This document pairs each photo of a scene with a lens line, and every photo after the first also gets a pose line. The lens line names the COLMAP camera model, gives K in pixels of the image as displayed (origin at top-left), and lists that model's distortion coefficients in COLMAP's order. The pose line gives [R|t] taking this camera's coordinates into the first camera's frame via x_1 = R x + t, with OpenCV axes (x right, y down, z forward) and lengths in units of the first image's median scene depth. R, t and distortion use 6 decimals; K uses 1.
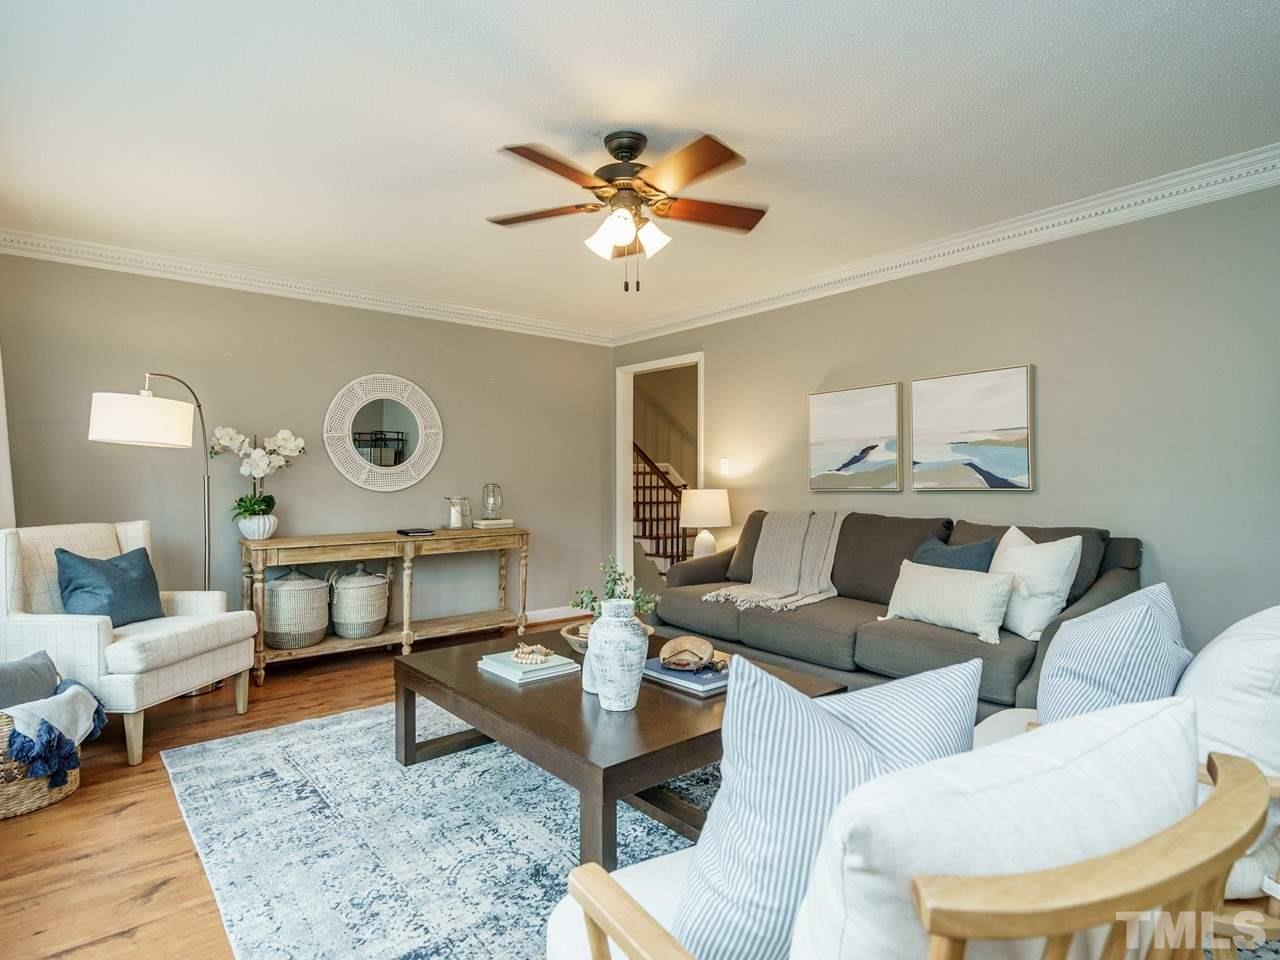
lens RADIAL K [[647.7, 0, 638.8], [0, 647.7, 482.4], [0, 0, 1]] dist [0.000223, 0.001497]
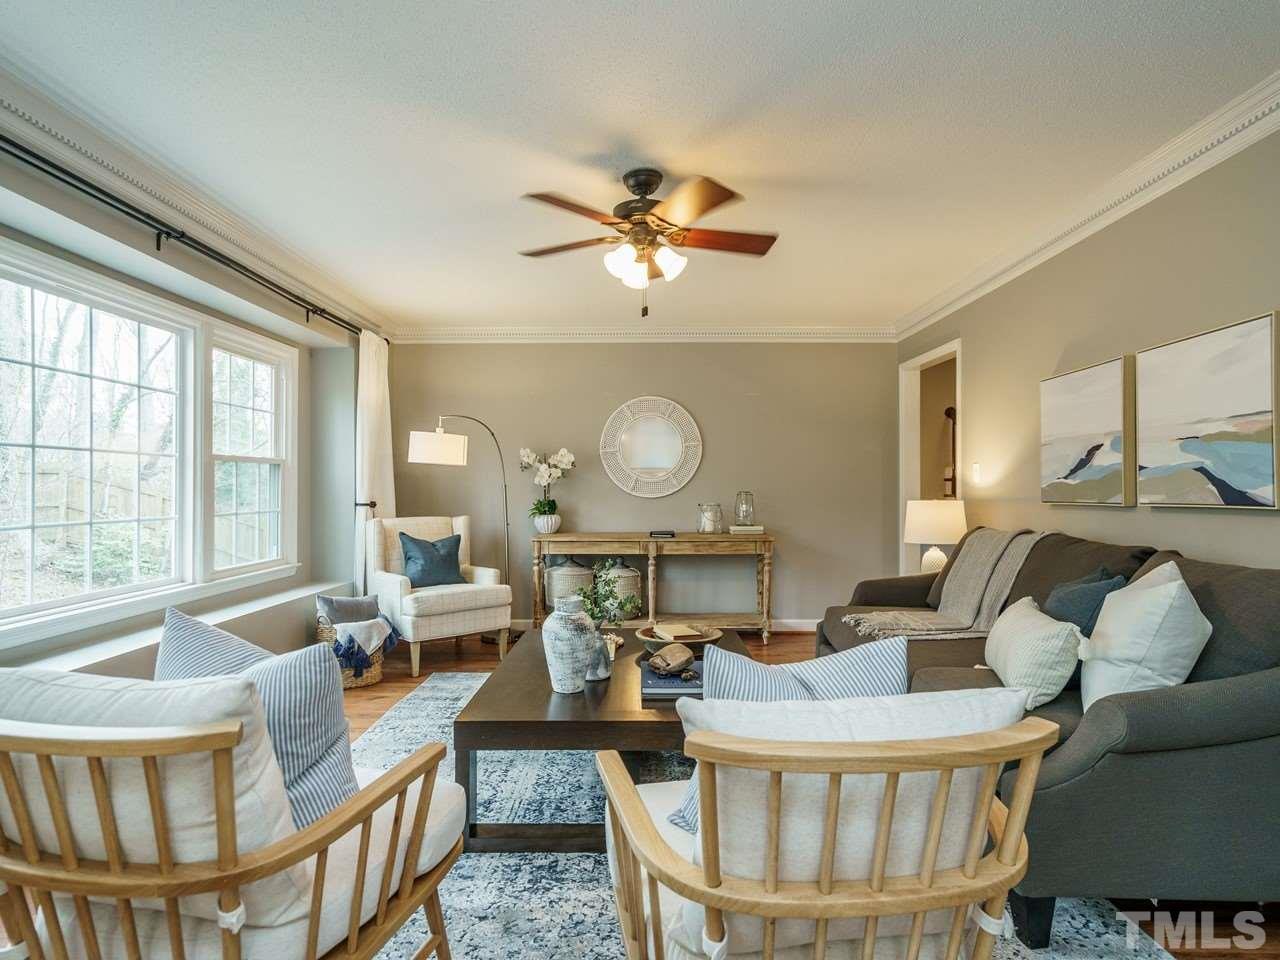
lens RADIAL K [[647.7, 0, 614.7], [0, 647.7, 478.7], [0, 0, 1]] dist [0.000223, 0.001497]
pose [[0.780846, -0.005766, -0.624698, 0.398975], [-0.002956, 0.999912, -0.012924, -0.006757], [0.624717, 0.011938, 0.780760, 0.079694]]
